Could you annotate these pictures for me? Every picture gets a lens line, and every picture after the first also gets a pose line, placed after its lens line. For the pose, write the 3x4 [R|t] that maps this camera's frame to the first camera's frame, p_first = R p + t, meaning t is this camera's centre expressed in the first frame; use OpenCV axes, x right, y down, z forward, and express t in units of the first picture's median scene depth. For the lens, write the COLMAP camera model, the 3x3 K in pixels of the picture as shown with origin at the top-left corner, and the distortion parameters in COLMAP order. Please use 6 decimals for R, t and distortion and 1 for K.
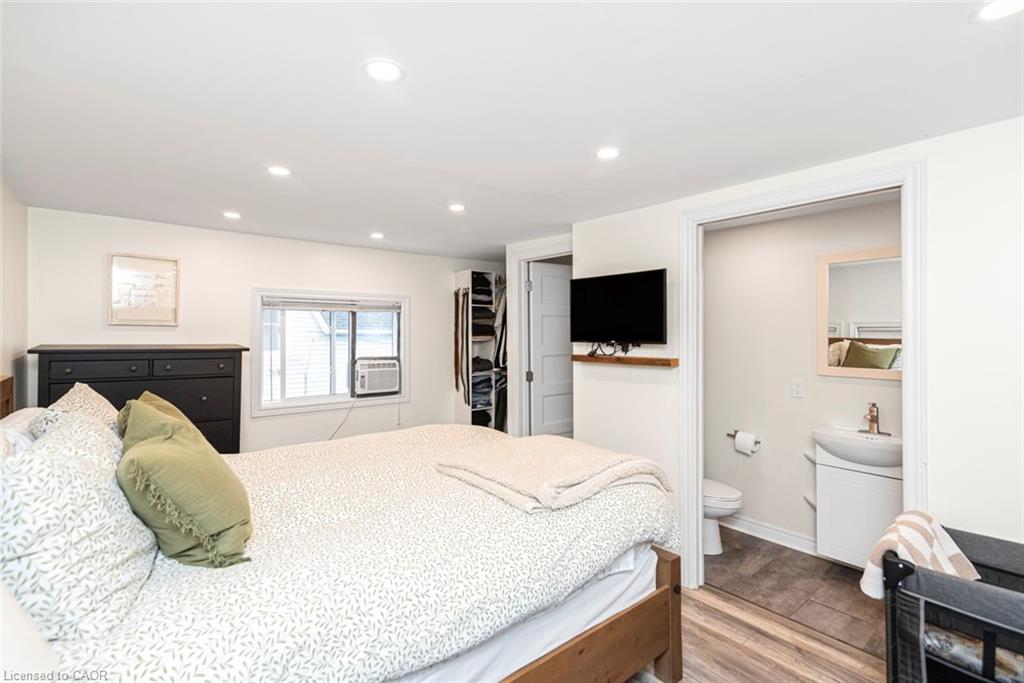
lens RADIAL K [[464.3, 0, 508.4], [0, 464.3, 341.9], [0, 0, 1]] dist [0.015561, -0.000439]
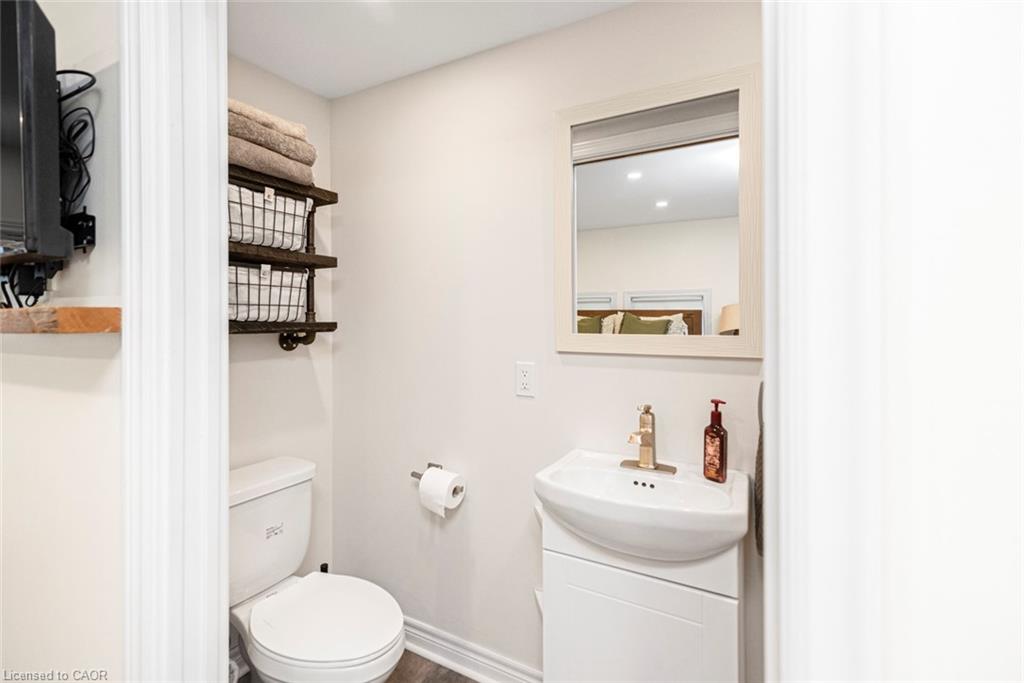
lens RADIAL K [[468.2, 0, 509.6], [0, 468.2, 329.8], [0, 0, 1]] dist [0.017713, -0.000564]
pose [[0.929415, -0.004502, 0.369008, 0.402026], [0.003780, 0.999989, 0.002678, 0.044061], [-0.369016, -0.001094, 0.929422, 0.516061]]
